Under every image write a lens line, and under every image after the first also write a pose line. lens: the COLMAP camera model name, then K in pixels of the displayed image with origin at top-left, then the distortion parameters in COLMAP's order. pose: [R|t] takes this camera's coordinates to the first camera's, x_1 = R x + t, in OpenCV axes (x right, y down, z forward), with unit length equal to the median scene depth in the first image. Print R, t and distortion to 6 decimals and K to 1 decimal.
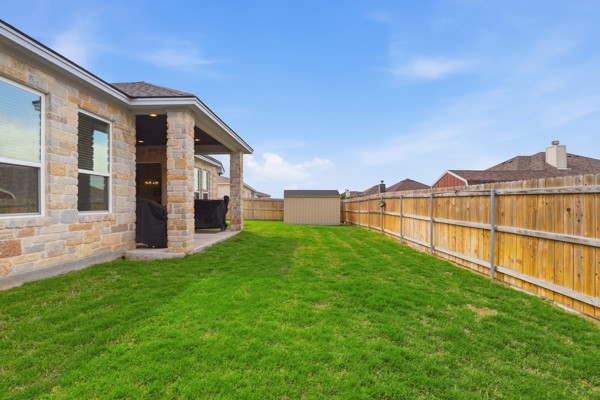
lens RADIAL K [[279.1, 0, 300.0], [0, 279.1, 201.6], [0, 0, 1]] dist [-0.012250, 0.000388]
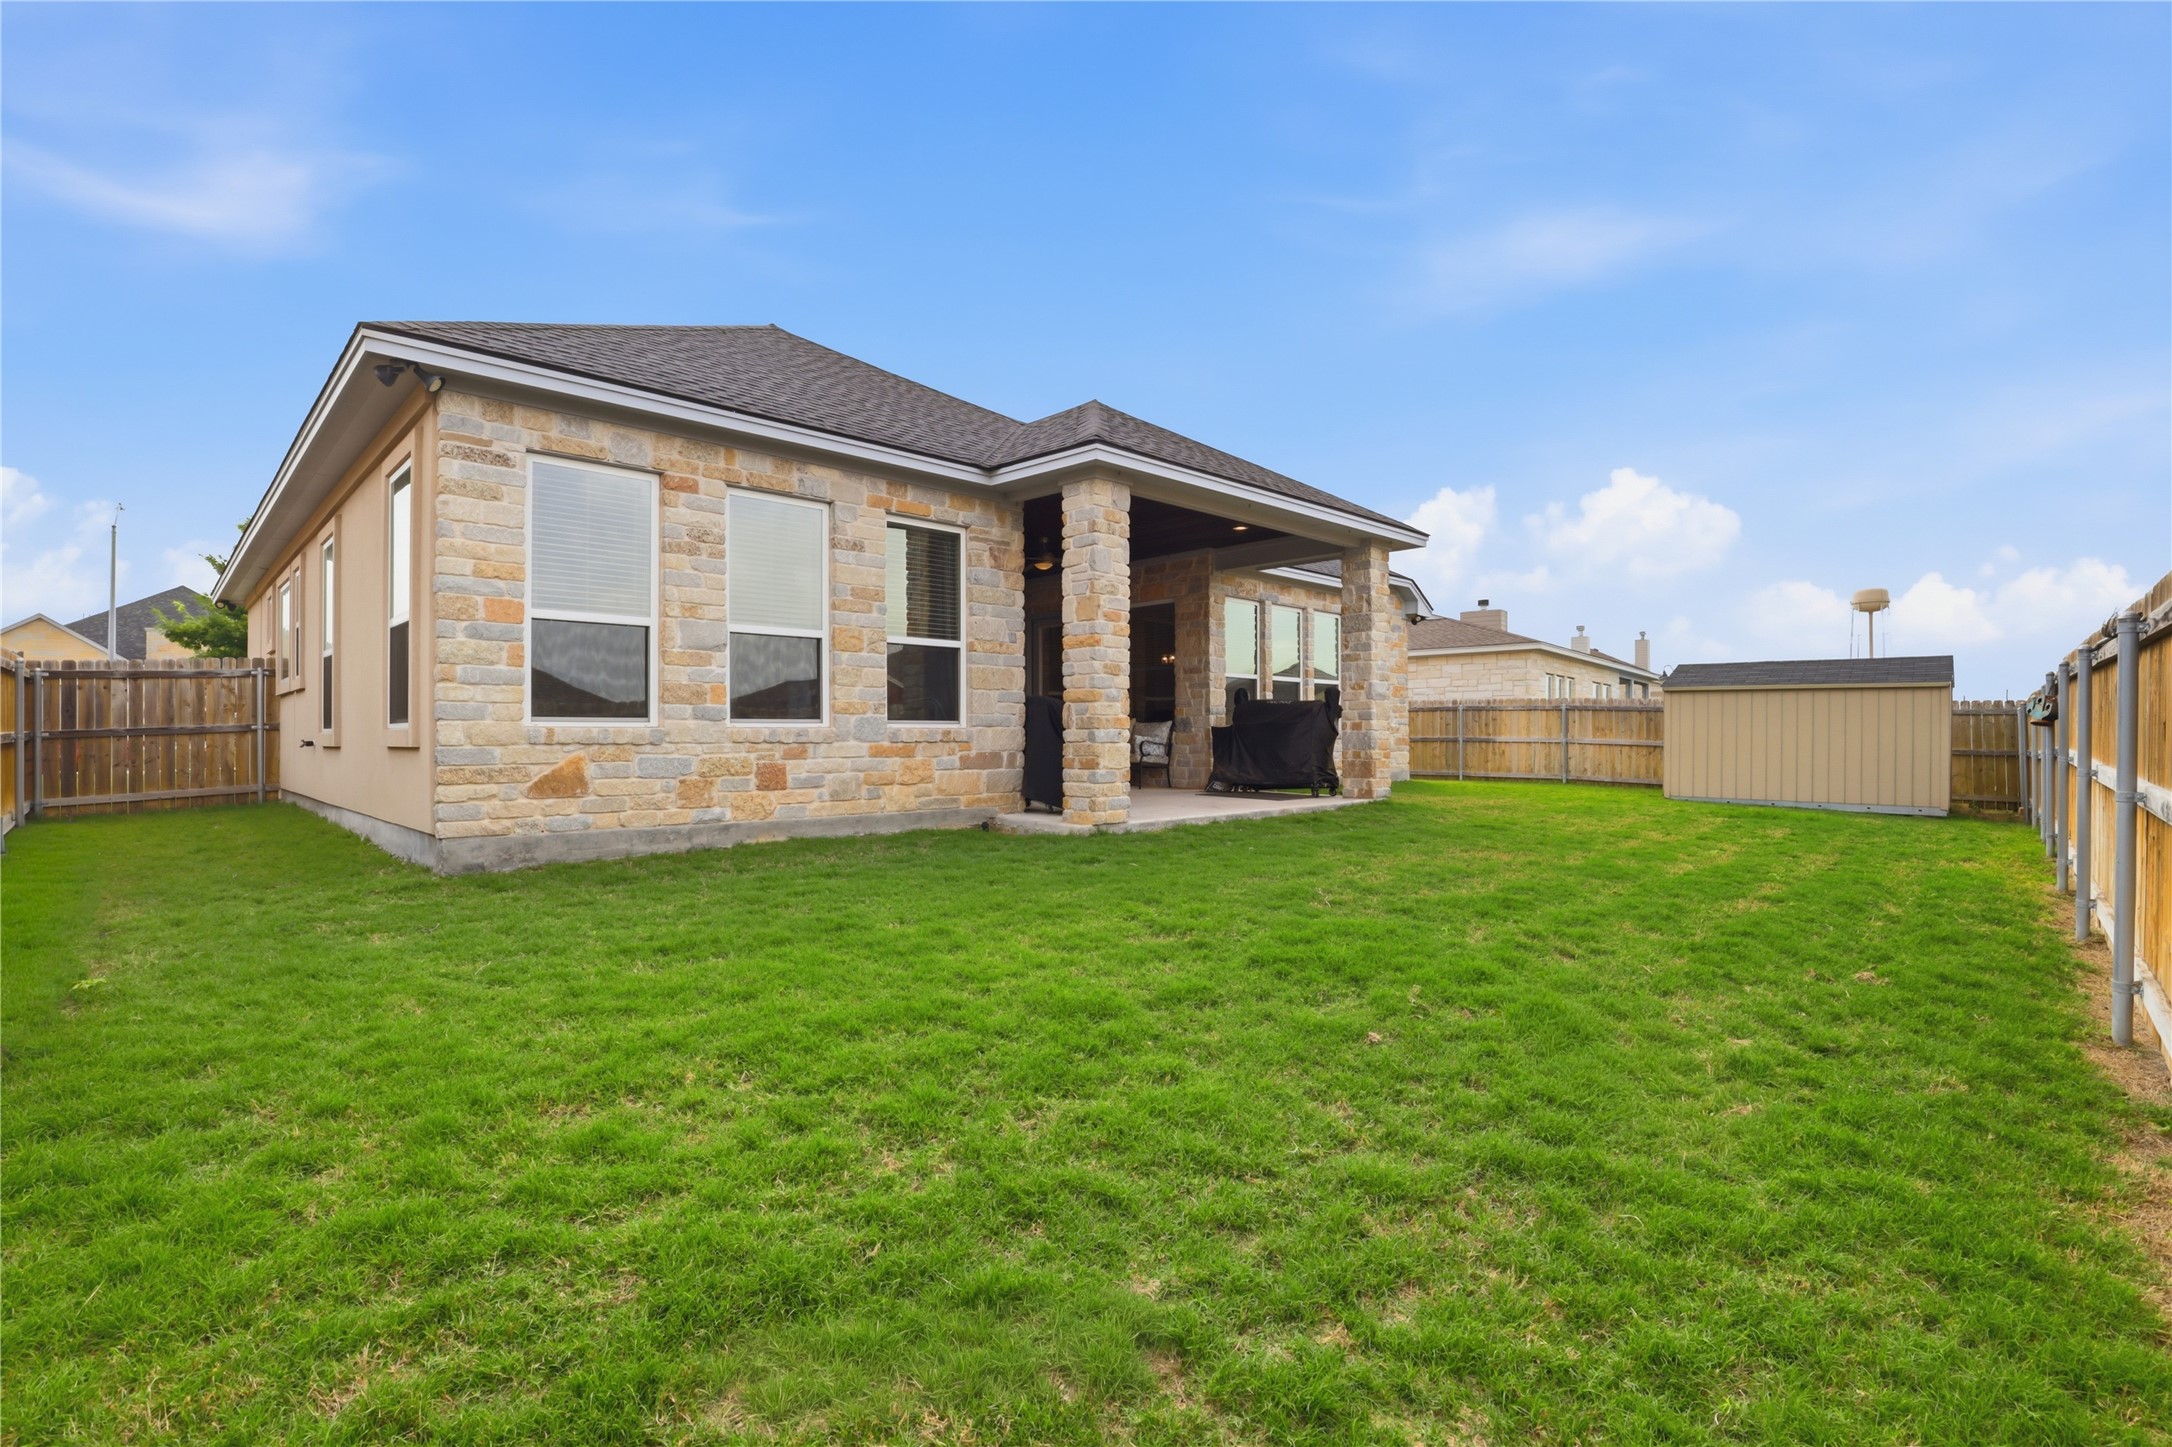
lens RADIAL K [[1010.2, 0, 1082.3], [0, 1010.2, 728.5], [0, 0, 1]] dist [-0.012250, 0.000388]
pose [[0.737537, 0.001338, -0.675305, 0.605195], [0.003037, 0.999981, 0.005299, 0.036145], [0.675299, -0.005959, 0.737520, -0.106478]]
